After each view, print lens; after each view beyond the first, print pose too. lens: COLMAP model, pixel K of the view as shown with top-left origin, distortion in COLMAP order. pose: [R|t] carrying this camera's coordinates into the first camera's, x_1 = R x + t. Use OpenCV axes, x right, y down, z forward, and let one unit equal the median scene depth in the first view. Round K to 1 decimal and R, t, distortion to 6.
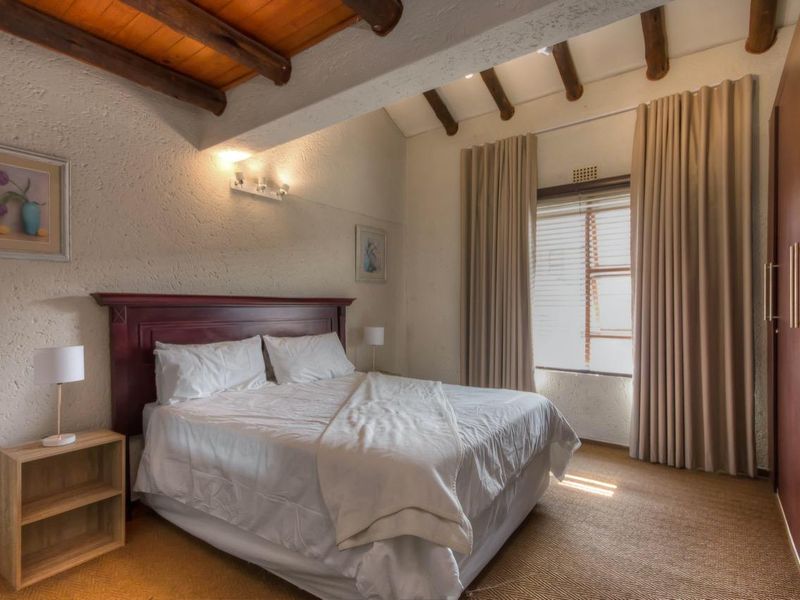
lens RADIAL K [[431.1, 0, 402.4], [0, 431.1, 304.0], [0, 0, 1]] dist [0.003064, -0.000678]
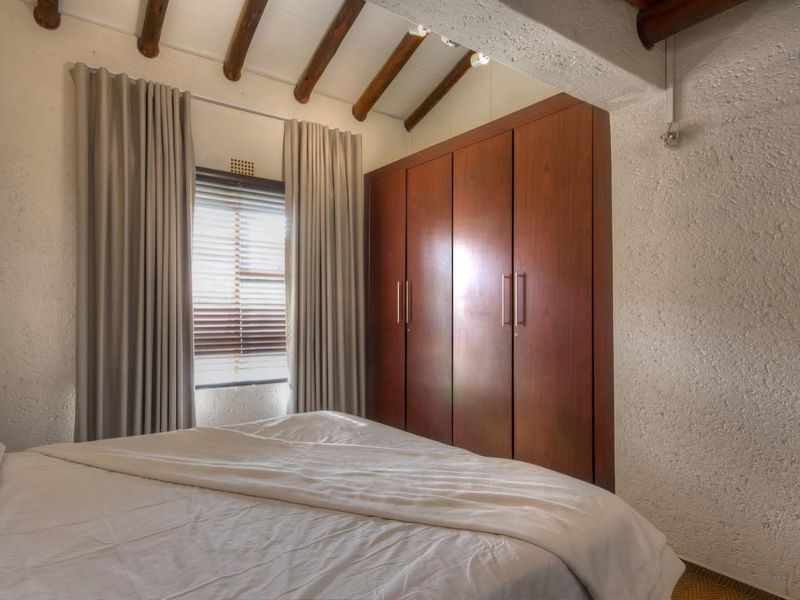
lens RADIAL K [[431.1, 0, 402.2], [0, 431.1, 306.1], [0, 0, 1]] dist [0.003064, -0.000678]
pose [[0.351202, 0.016108, 0.936161, -0.313326], [-0.011001, 0.999854, -0.013077, 0.001860], [-0.936235, -0.005706, 0.351328, 0.365319]]
